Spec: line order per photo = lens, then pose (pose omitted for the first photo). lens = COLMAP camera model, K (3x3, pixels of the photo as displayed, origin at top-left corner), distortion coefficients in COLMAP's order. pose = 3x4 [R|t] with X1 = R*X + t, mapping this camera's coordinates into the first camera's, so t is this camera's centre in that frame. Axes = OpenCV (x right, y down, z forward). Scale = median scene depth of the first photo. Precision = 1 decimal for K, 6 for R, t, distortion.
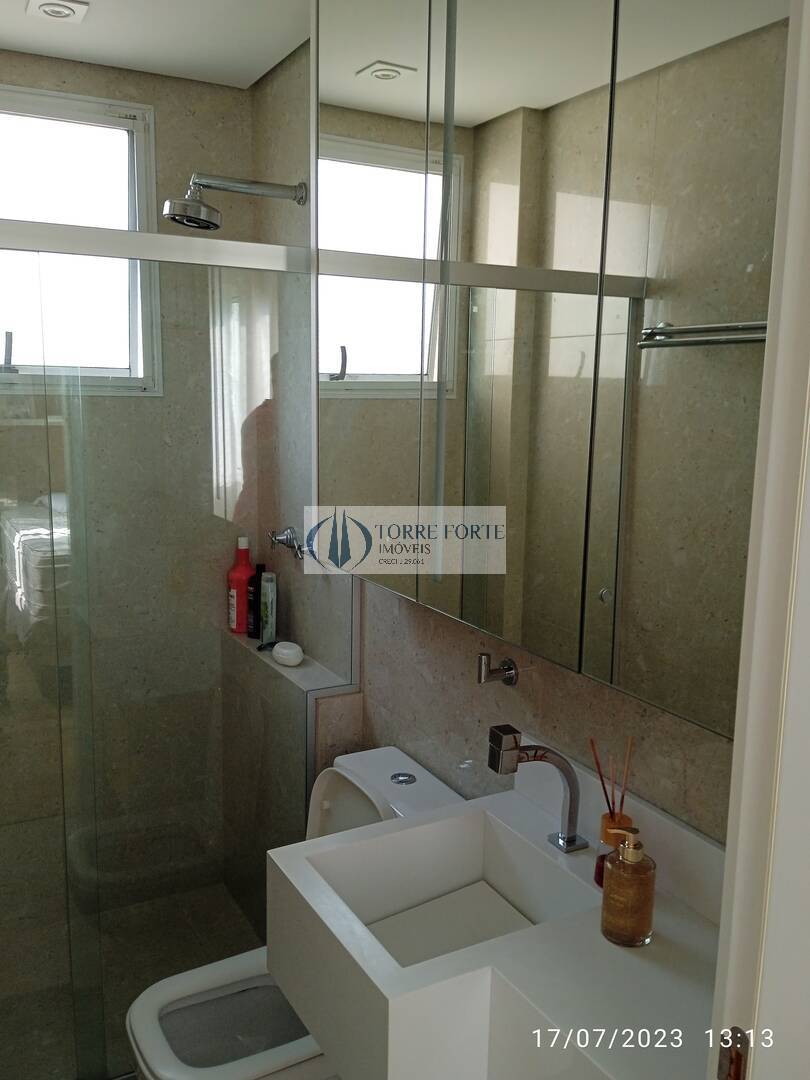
lens RADIAL K [[868.9, 0, 405.0], [0, 868.9, 540.0], [0, 0, 1]] dist [0.018036, -0.079234]
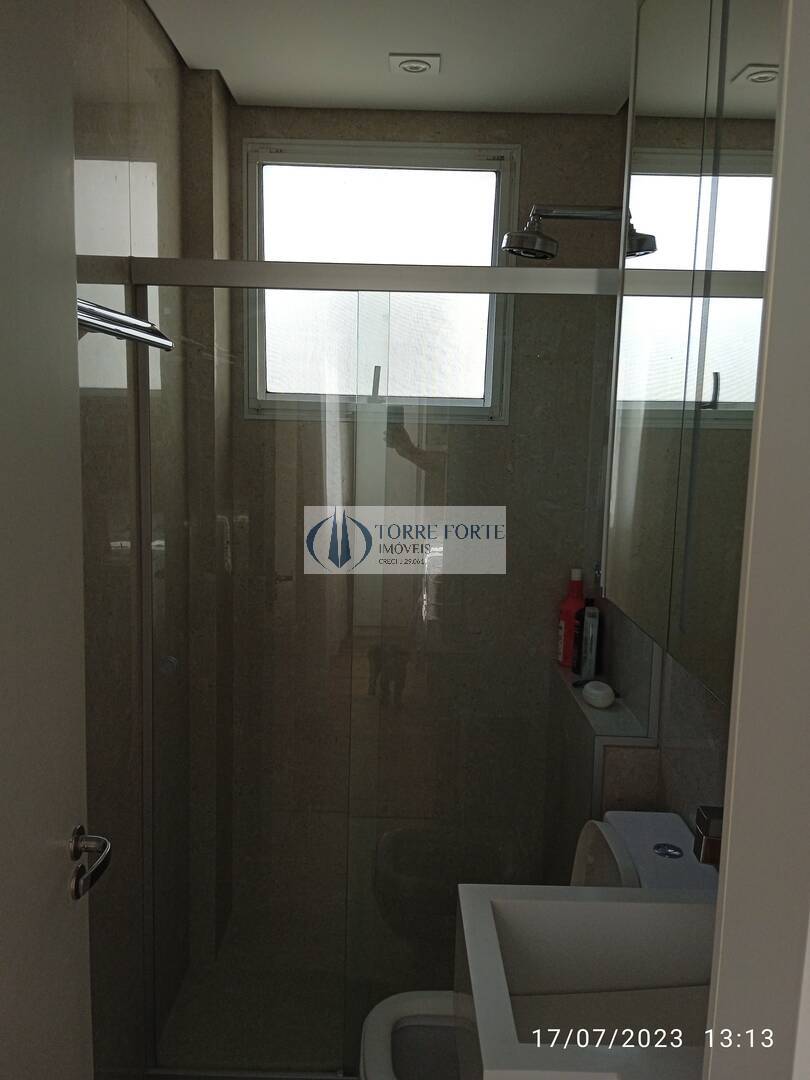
lens RADIAL K [[868.9, 0, 405.0], [0, 868.9, 540.0], [0, 0, 1]] dist [0.018036, -0.079234]
pose [[0.881789, 0.066022, -0.467001, 0.106270], [-0.082468, 0.996483, -0.014838, -0.005604], [0.464379, 0.051597, 0.884132, 0.048480]]
